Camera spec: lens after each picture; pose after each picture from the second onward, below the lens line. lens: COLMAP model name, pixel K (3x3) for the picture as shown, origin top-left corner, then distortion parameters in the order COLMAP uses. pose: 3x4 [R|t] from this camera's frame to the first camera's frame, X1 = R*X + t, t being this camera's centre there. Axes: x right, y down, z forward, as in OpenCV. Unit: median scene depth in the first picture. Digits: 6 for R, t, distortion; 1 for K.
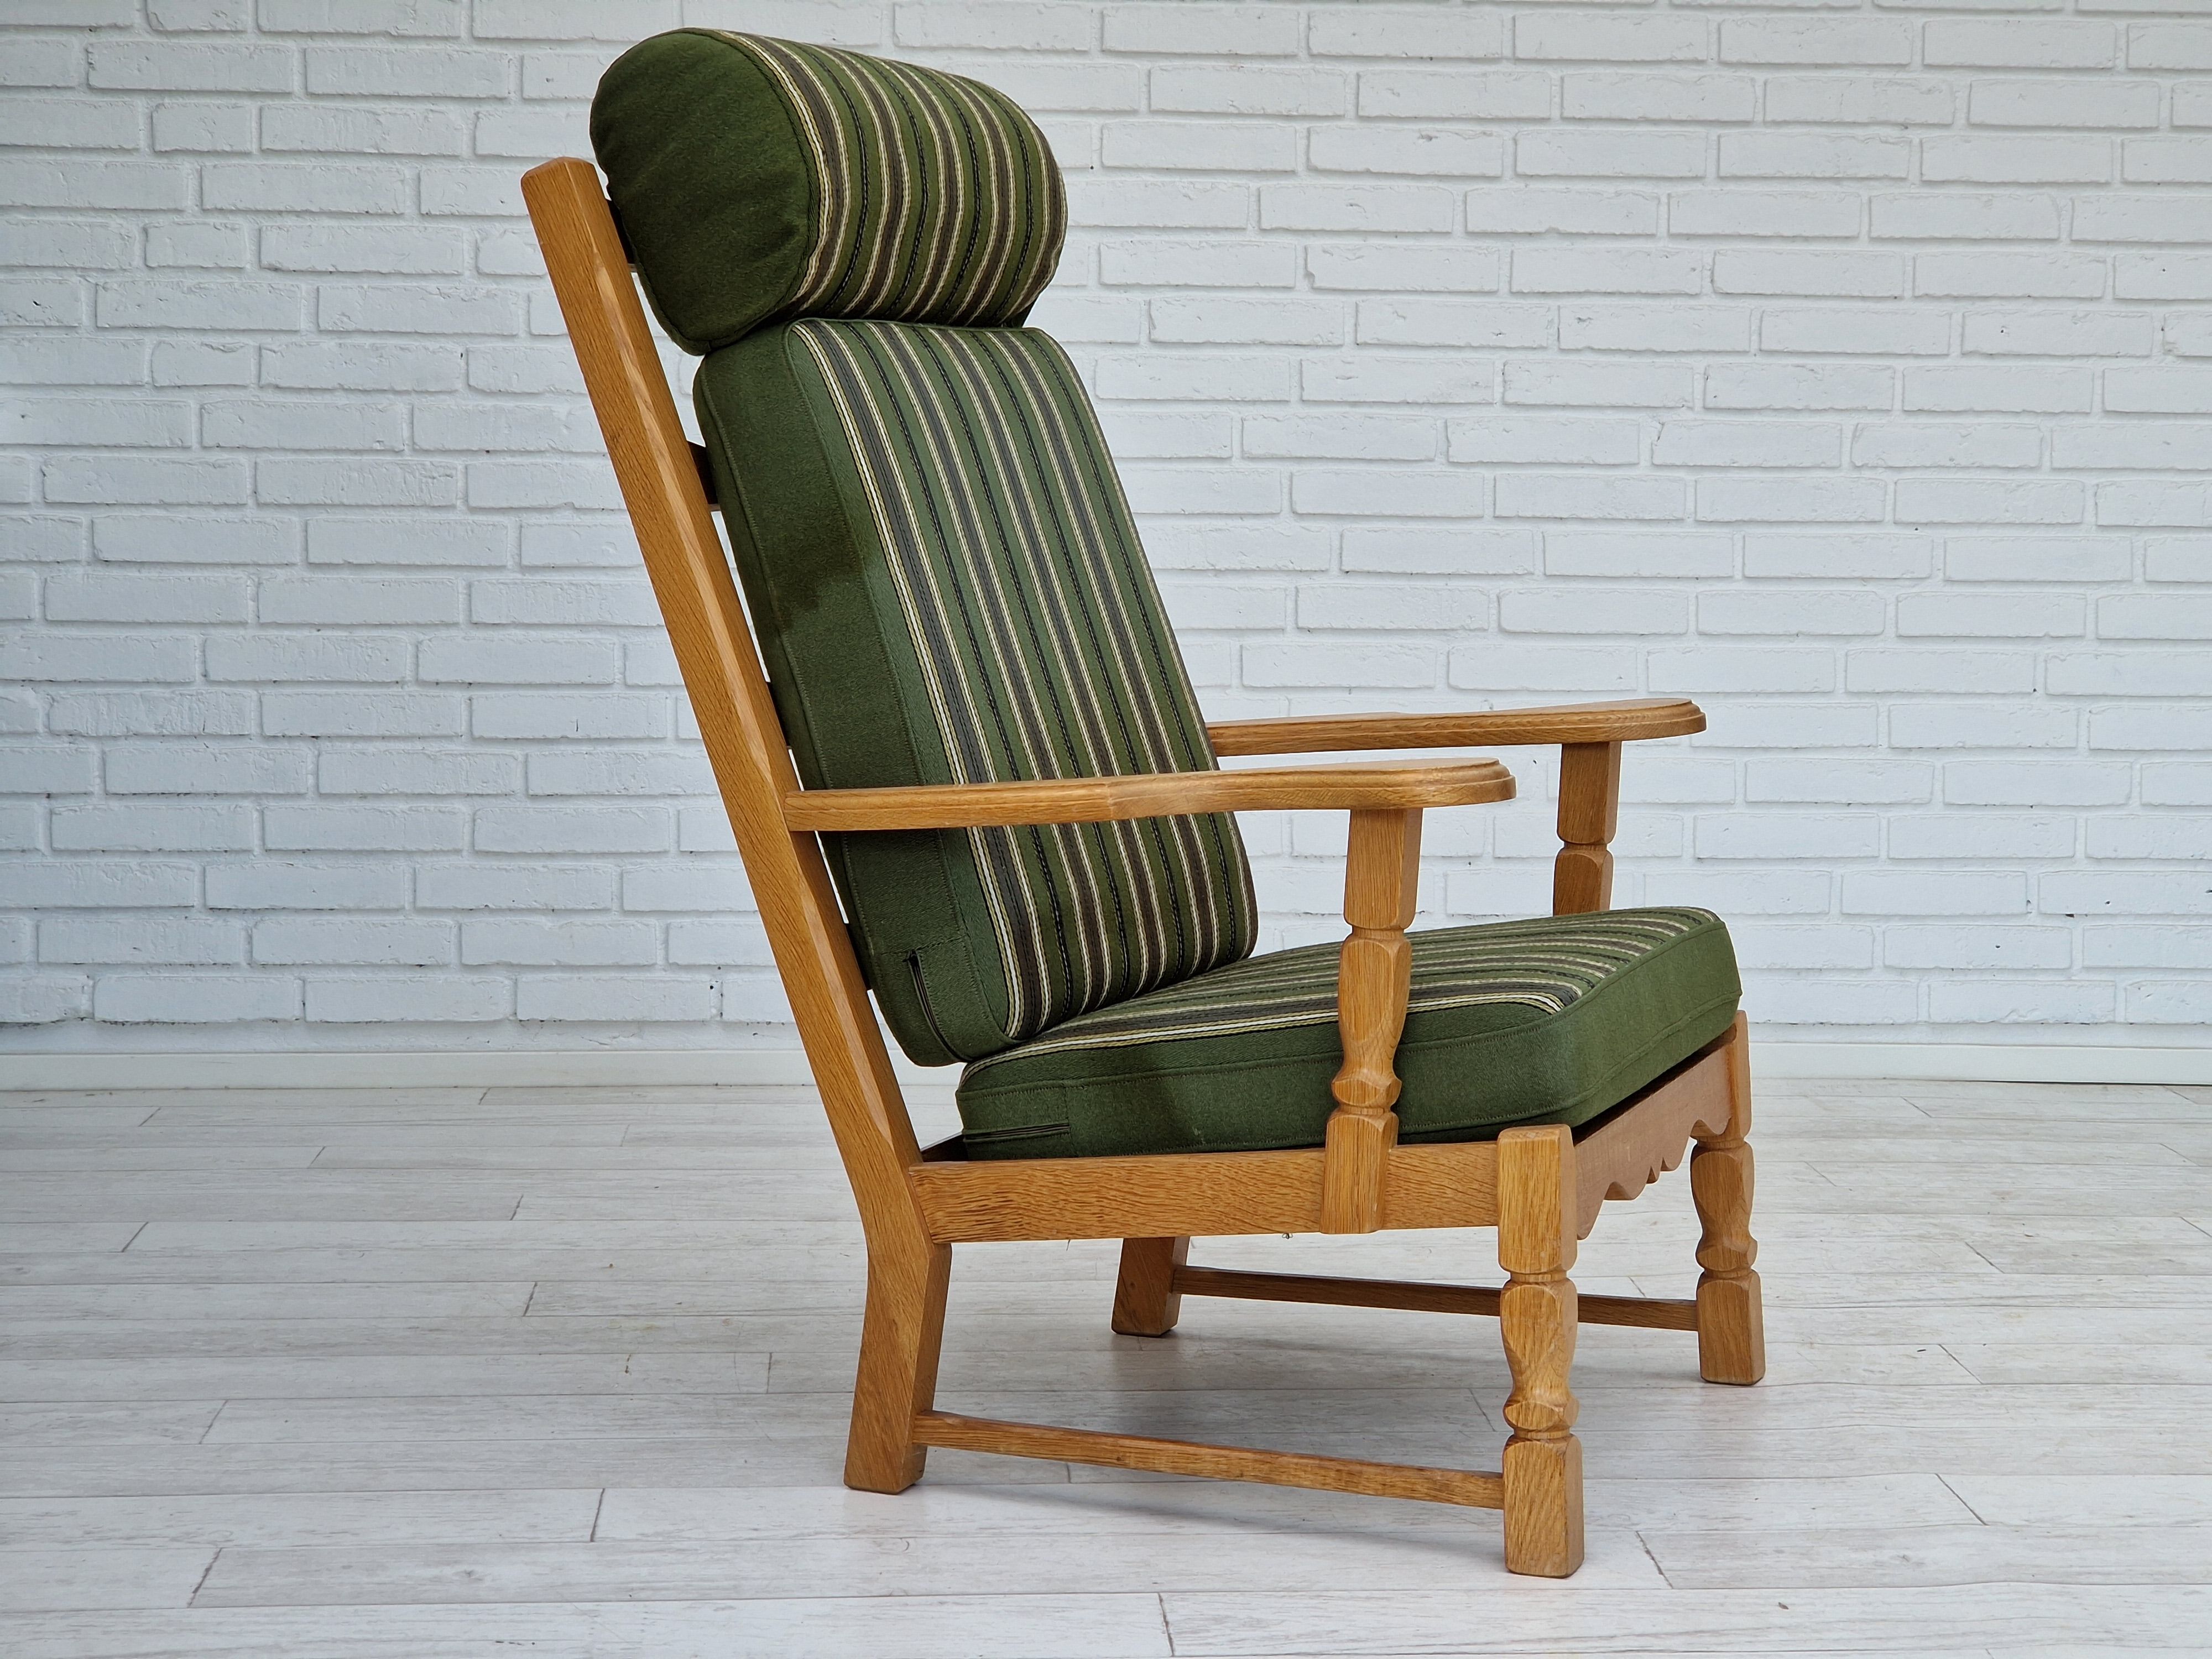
lens RADIAL K [[4258.3, 0, 1190.6], [0, 4258.3, 834.5], [0, 0, 1]] dist [-0.002279, 0.686807]
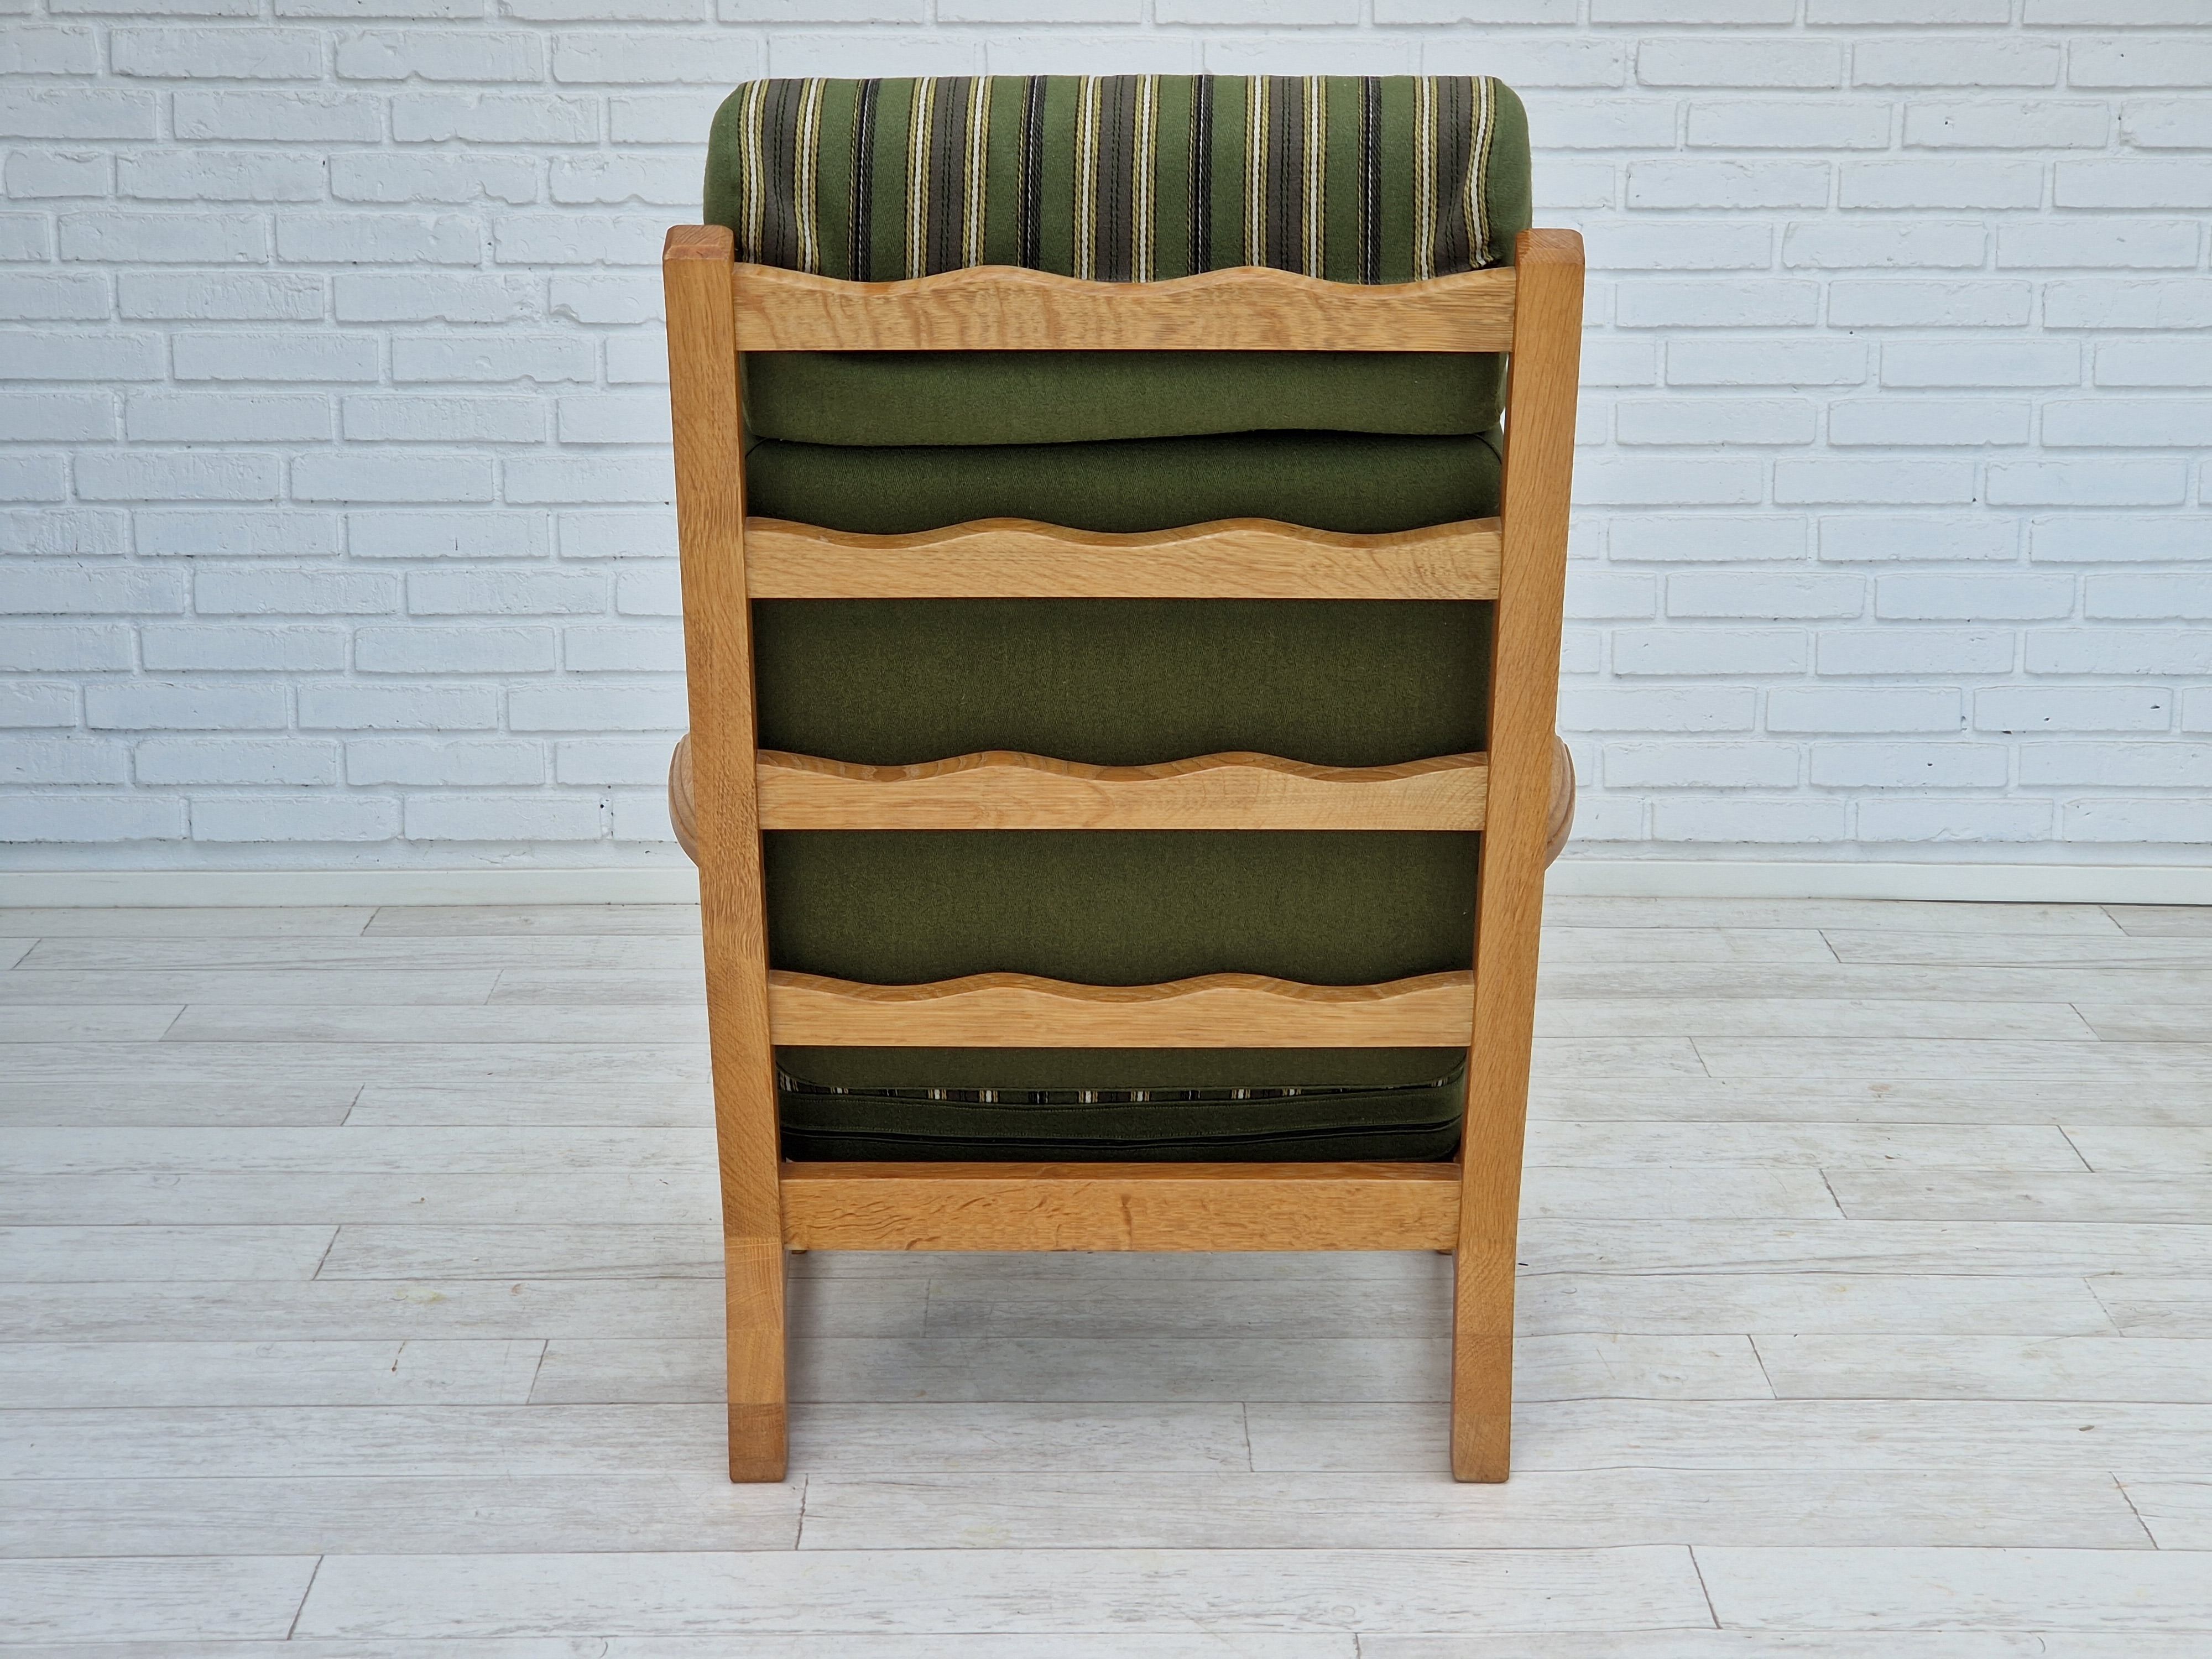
lens RADIAL K [[4251.8, 0, 1137.7], [0, 4251.8, 833.8], [0, 0, 1]] dist [0.045803, 0.229124]
pose [[0.998266, 0.006422, -0.058516, 0.069131], [0.001877, 0.990053, 0.140679, -0.096778], [0.058837, -0.140545, 0.988324, 0.036873]]
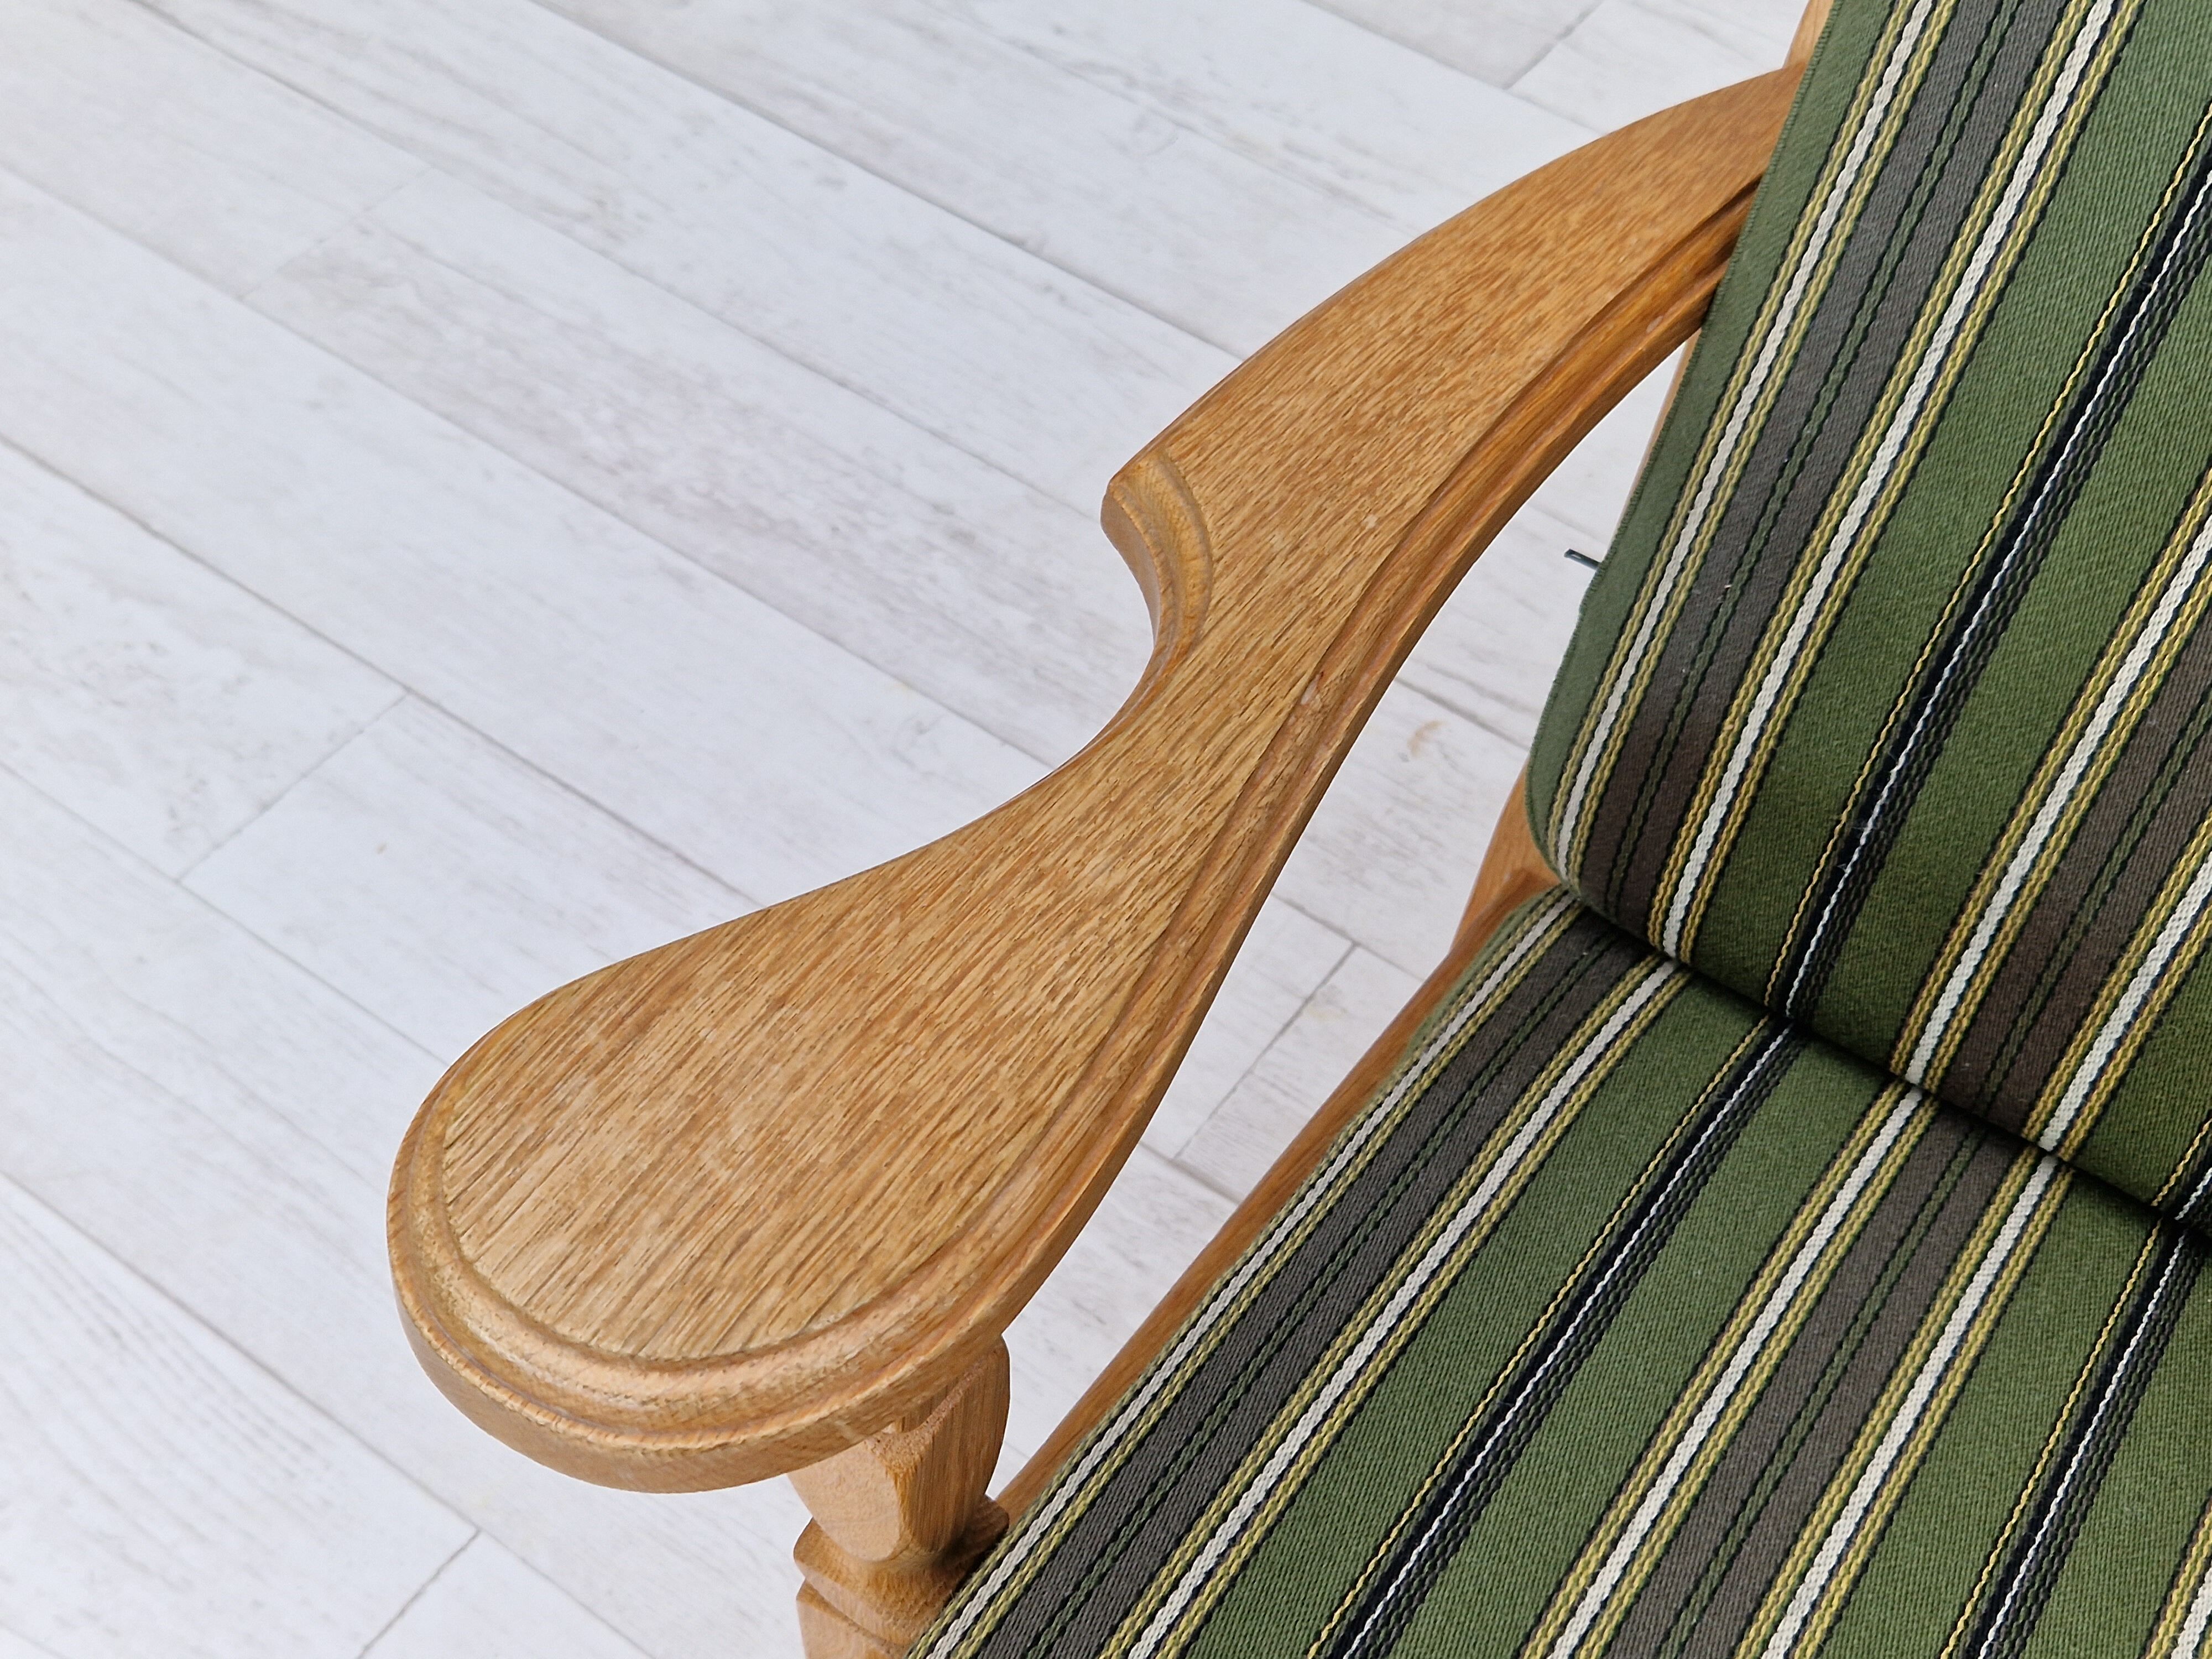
lens RADIAL K [[2872.5, 0, 1122.3], [0, 2872.5, 847.8], [0, 0, 1]] dist [0.097712, -0.123595]
pose [[0.767711, 0.508711, -0.389658, 0.007532], [-0.098910, 0.694869, 0.712301, -0.097298], [0.633117, -0.508301, 0.583775, 0.571670]]
